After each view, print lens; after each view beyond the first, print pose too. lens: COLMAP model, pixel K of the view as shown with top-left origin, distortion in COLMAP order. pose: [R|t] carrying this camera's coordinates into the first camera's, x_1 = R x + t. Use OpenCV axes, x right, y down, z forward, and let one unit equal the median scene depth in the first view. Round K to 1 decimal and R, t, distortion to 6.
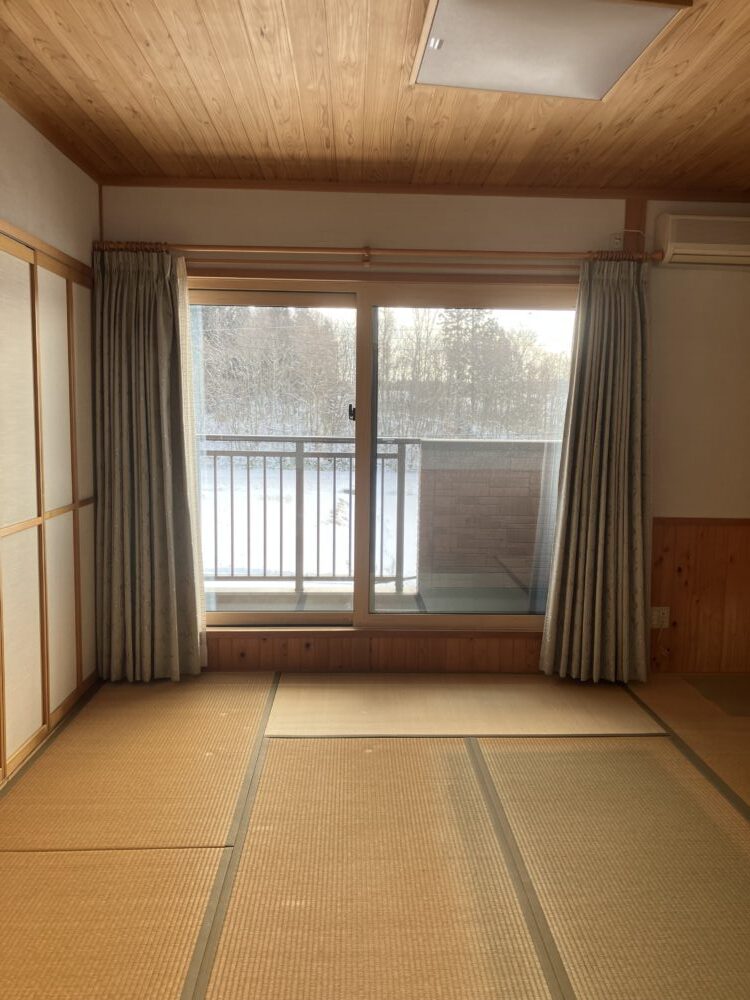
lens RADIAL K [[794.5, 0, 375.0], [0, 794.5, 500.0], [0, 0, 1]] dist [-0.001825, 0.000045]
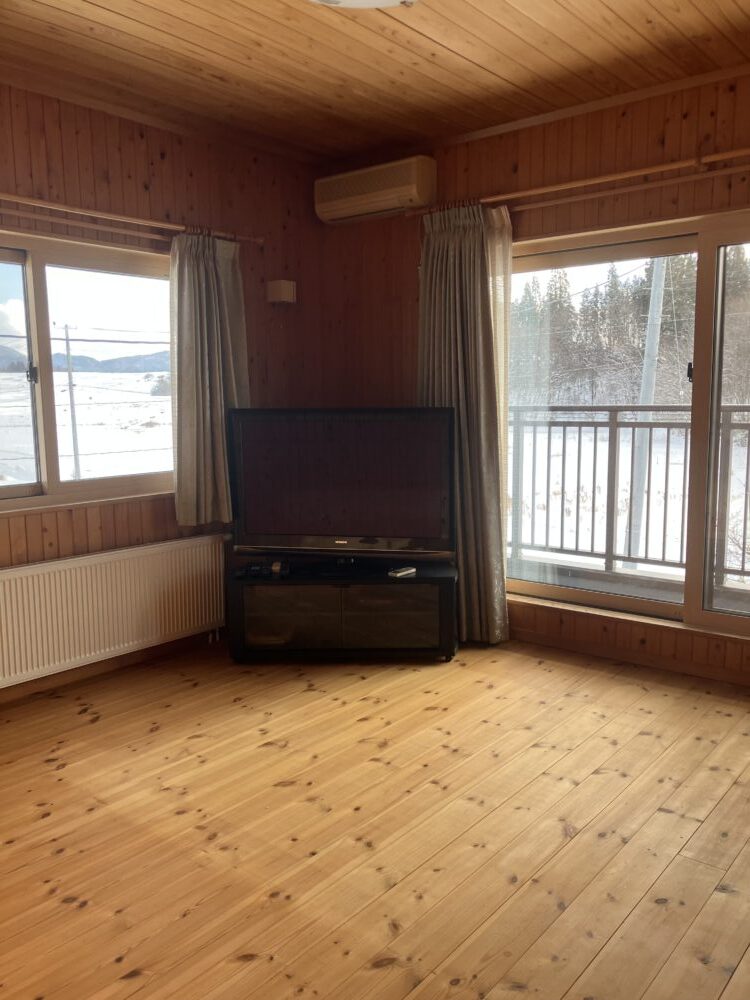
lens RADIAL K [[842.7, 0, 375.0], [0, 842.7, 500.0], [0, 0, 1]] dist [0.301971, 0.000297]
pose [[0.761783, 0.062809, -0.644780, 0.345253], [-0.049241, 0.998024, 0.039043, 0.005750], [0.645958, 0.002007, 0.763370, 0.042697]]
